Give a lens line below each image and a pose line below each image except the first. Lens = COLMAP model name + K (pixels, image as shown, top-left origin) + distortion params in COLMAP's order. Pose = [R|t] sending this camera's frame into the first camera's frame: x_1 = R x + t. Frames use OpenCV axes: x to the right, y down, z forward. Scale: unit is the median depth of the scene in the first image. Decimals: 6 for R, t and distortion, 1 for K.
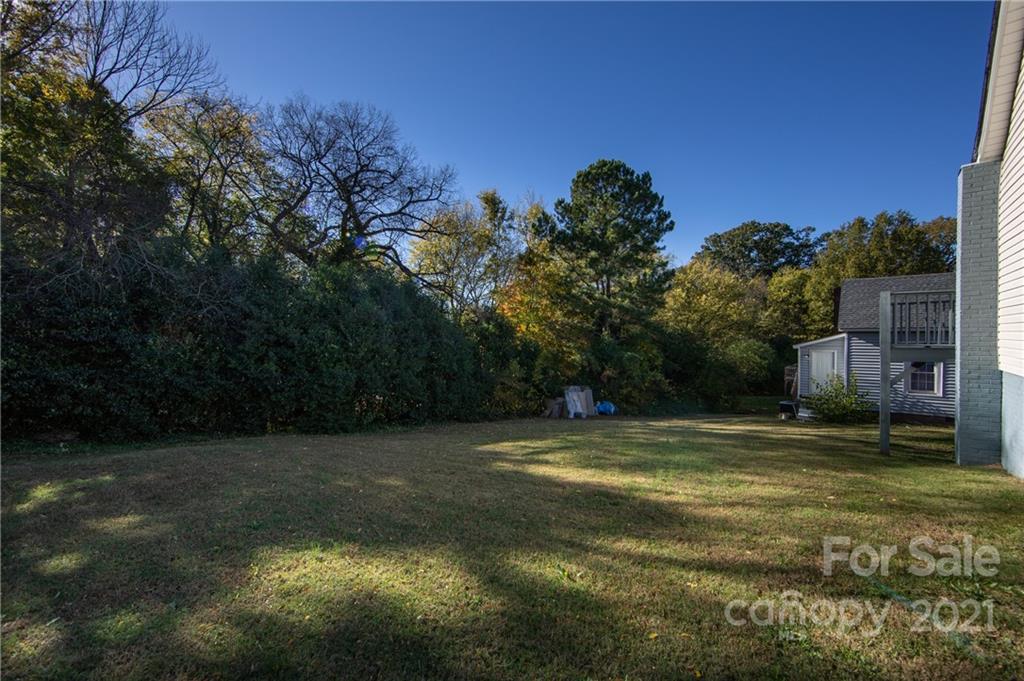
lens RADIAL K [[402.5, 0, 514.3], [0, 402.5, 340.3], [0, 0, 1]] dist [-0.004165, -0.000785]
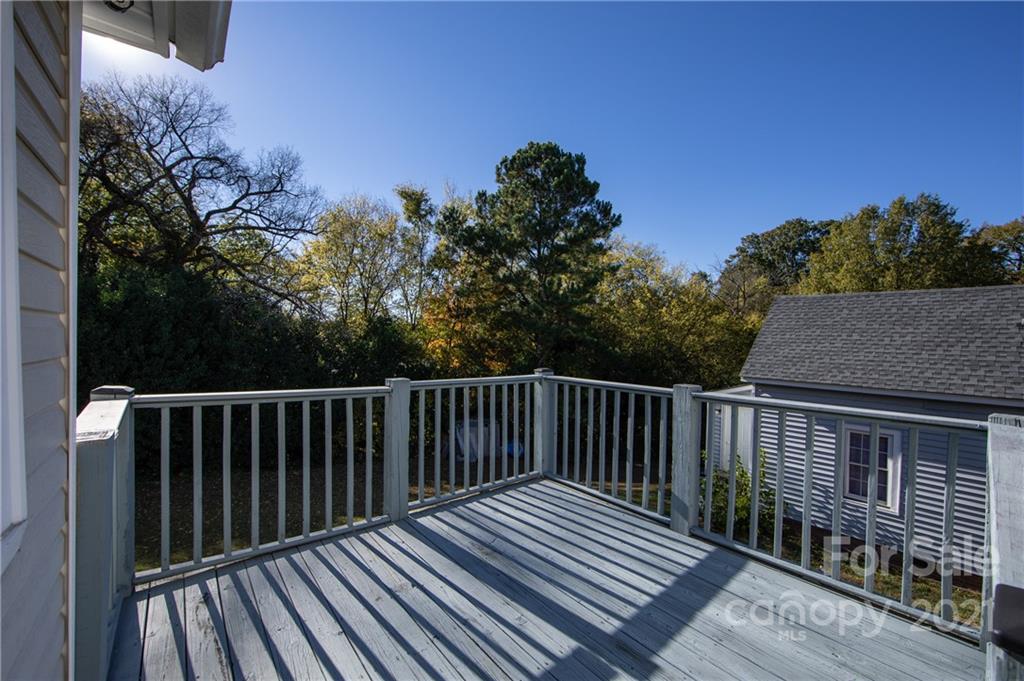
lens RADIAL K [[402.5, 0, 515.4], [0, 402.5, 342.4], [0, 0, 1]] dist [-0.004165, -0.000785]
pose [[0.990690, 0.028564, -0.133109, 0.379316], [-0.028881, 0.999583, -0.000455, -0.050546], [0.133040, 0.004295, 0.991101, 0.237195]]
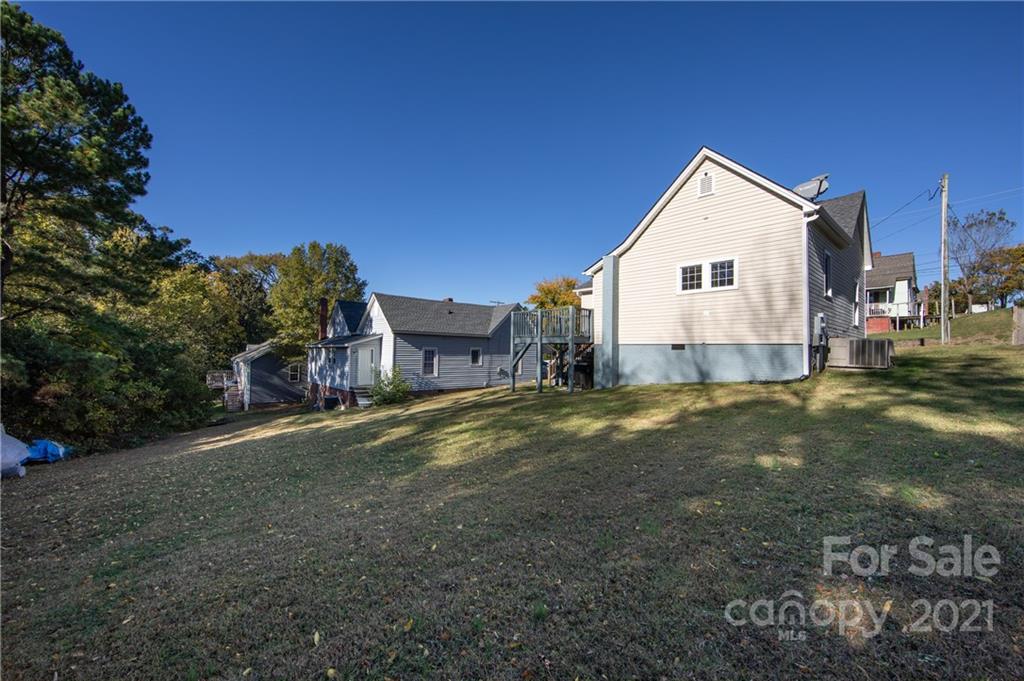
lens RADIAL K [[402.5, 0, 512.2], [0, 402.5, 346.7], [0, 0, 1]] dist [-0.004165, -0.000785]
pose [[0.107719, 0.023327, 0.993908, -0.294977], [-0.006914, 0.999718, -0.022714, 0.034841], [-0.994157, -0.004425, 0.107850, 0.330267]]
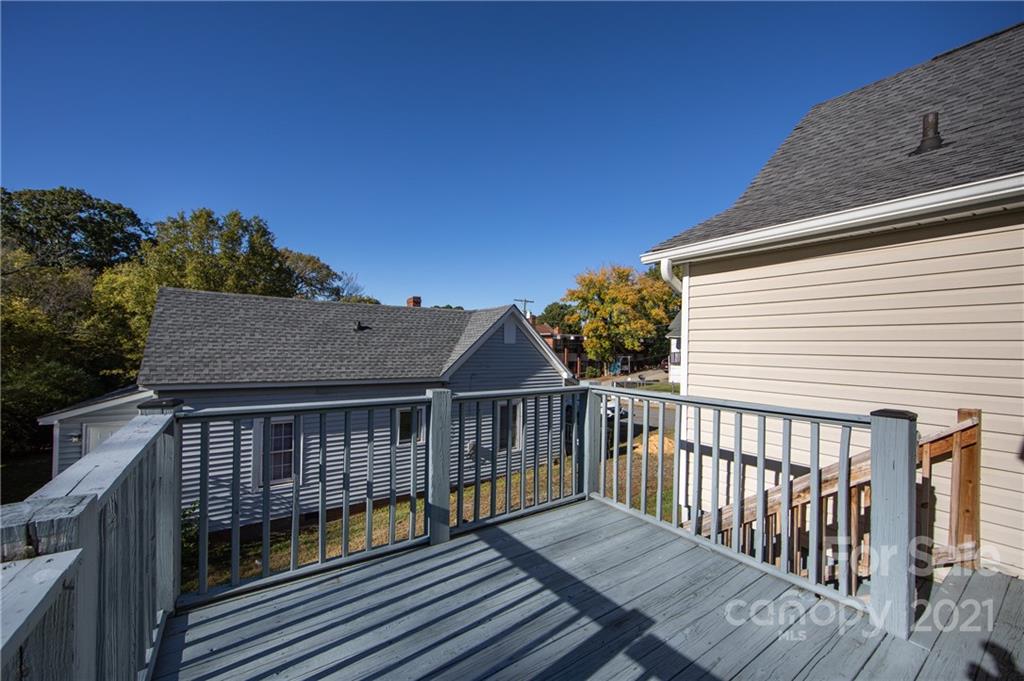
lens RADIAL K [[402.5, 0, 509.6], [0, 402.5, 341.0], [0, 0, 1]] dist [-0.004165, -0.000785]
pose [[0.233533, 0.028490, 0.971931, 0.306583], [-0.006255, 0.999594, -0.027798, -0.050484], [-0.972329, 0.000412, 0.233616, 0.312907]]
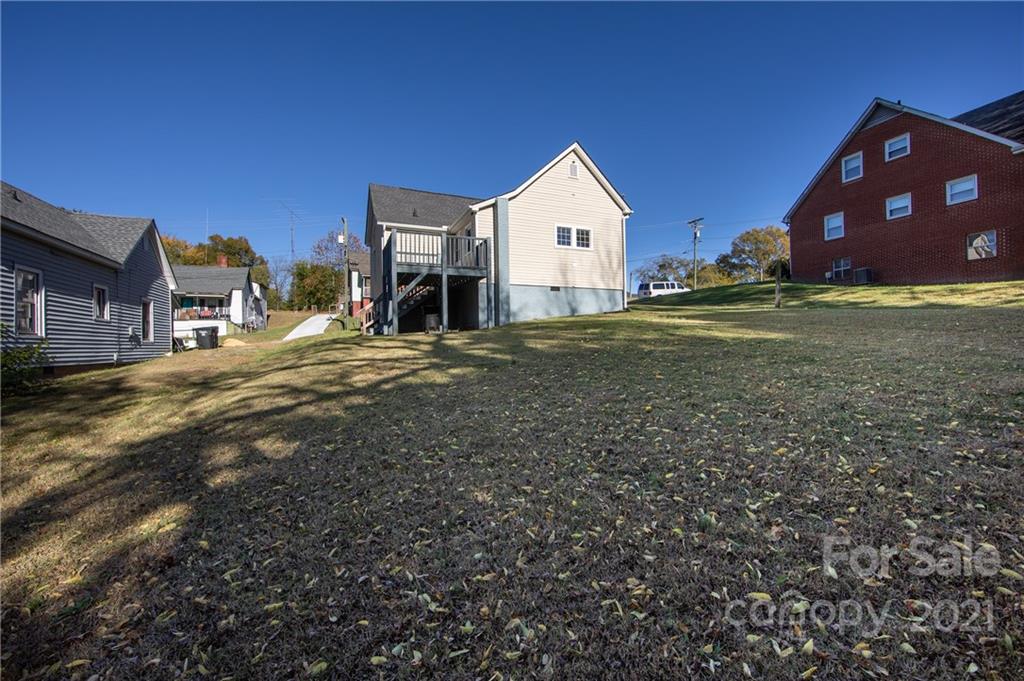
lens RADIAL K [[402.5, 0, 508.3], [0, 402.5, 340.6], [0, 0, 1]] dist [-0.004165, -0.000785]
pose [[-0.908787, 0.030243, 0.416163, 0.038820], [0.029943, 0.999525, -0.007248, 0.107770], [-0.416185, 0.005874, -0.909261, 0.797283]]
